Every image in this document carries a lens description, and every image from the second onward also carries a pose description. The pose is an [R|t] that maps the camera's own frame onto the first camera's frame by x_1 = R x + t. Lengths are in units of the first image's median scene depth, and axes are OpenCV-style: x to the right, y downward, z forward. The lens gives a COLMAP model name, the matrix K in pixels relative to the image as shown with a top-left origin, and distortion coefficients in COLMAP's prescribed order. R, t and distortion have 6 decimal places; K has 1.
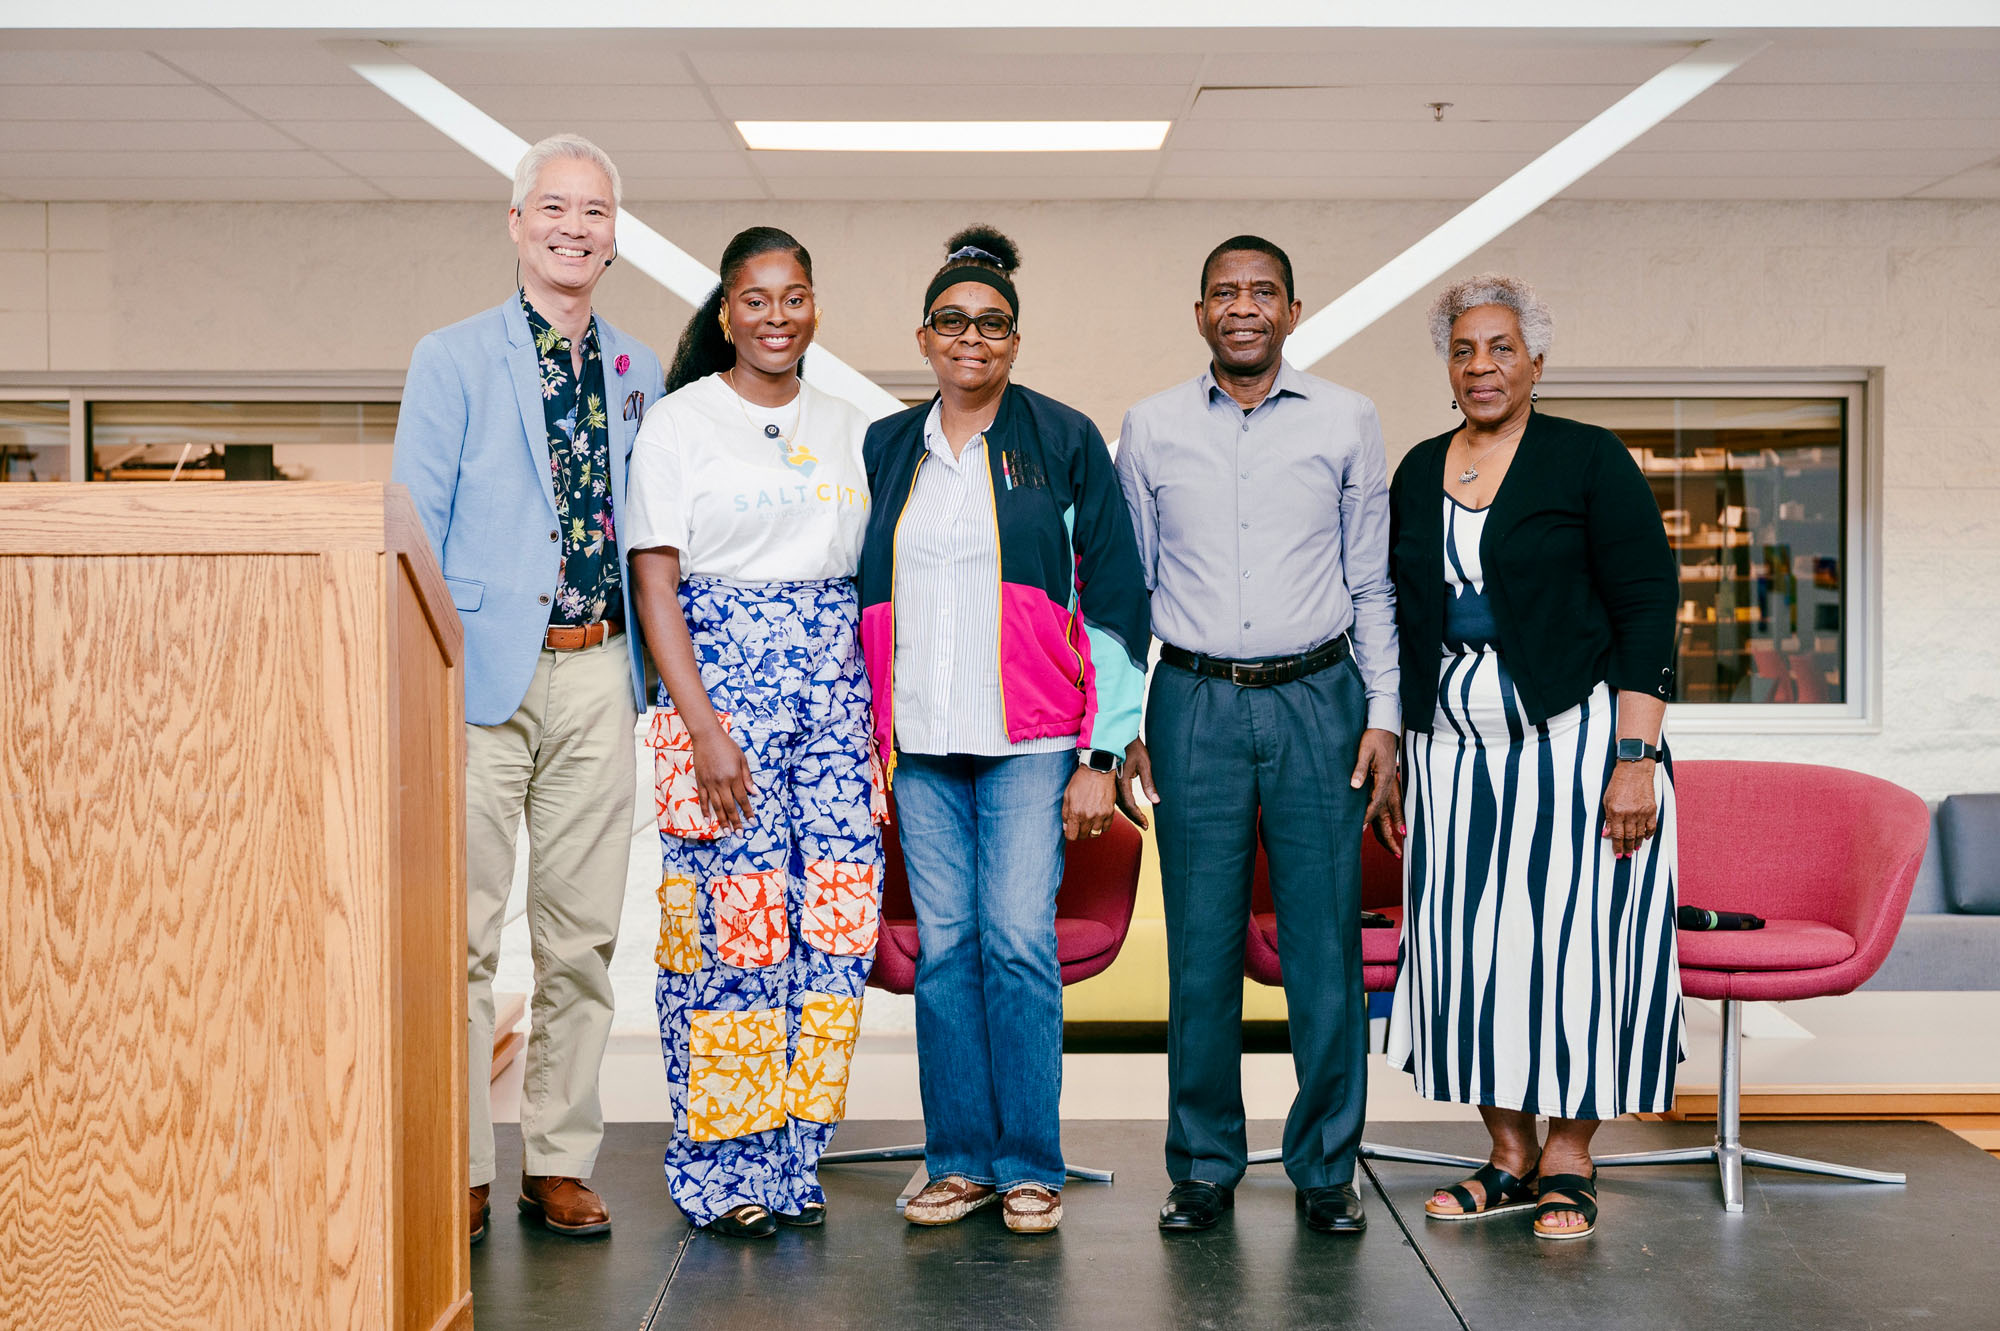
lens RADIAL K [[2944.4, 0, 1186.4], [0, 2944.4, 665.7], [0, 0, 1]] dist [-0.001953, -0.003917]
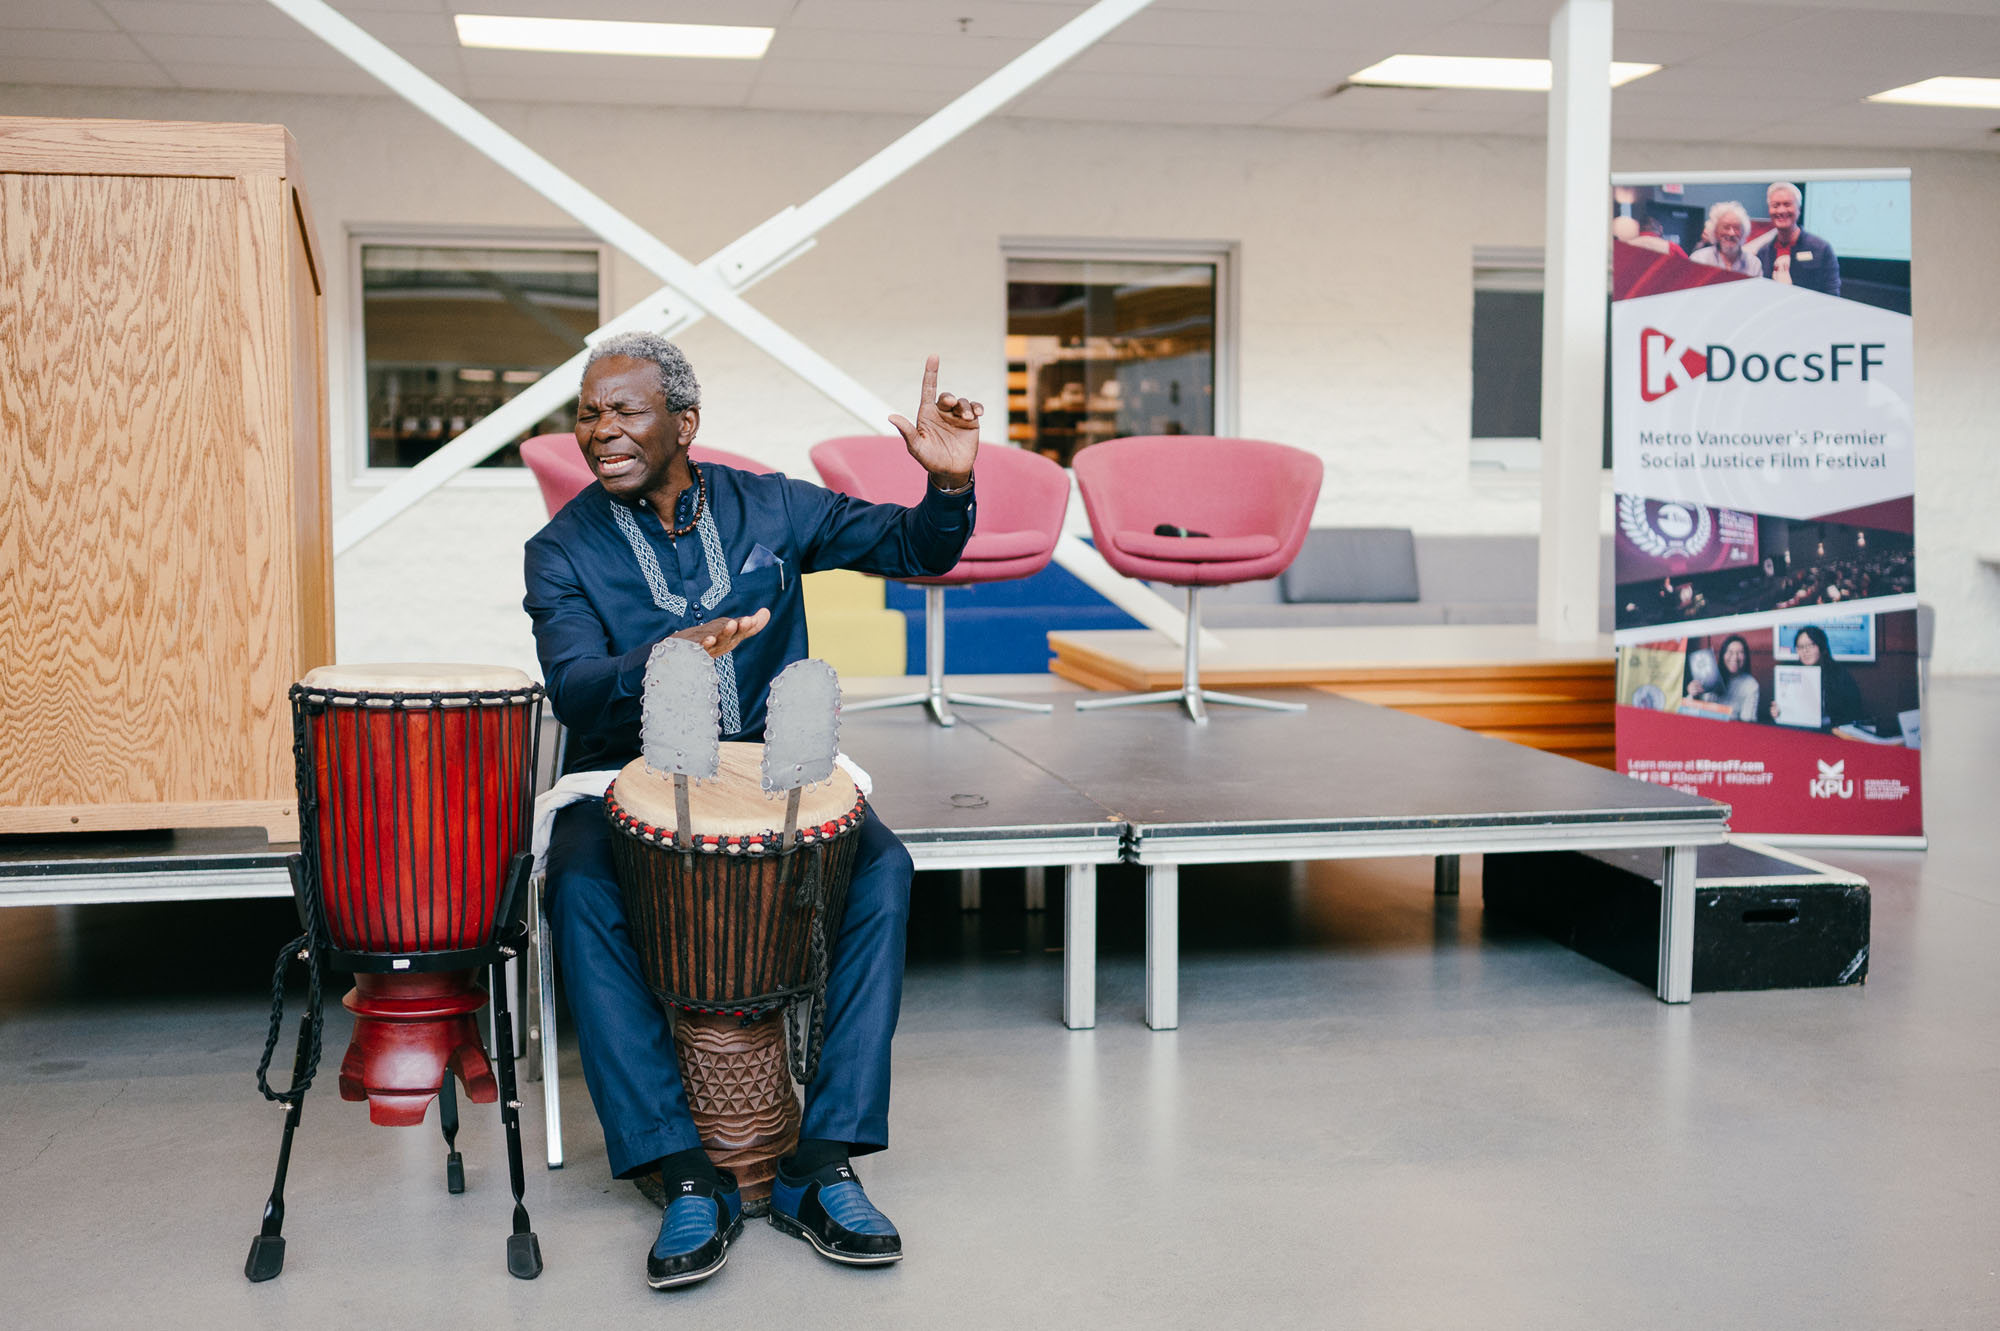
lens RADIAL K [[1998.9, 0, 1060.6], [0, 1998.9, 662.3], [0, 0, 1]] dist [-0.008310, 0.017164]
pose [[0.982783, -0.014322, 0.184206, -0.093409], [0.006206, 0.998987, 0.044564, 0.143525], [-0.184658, -0.042654, 0.981877, 0.022740]]
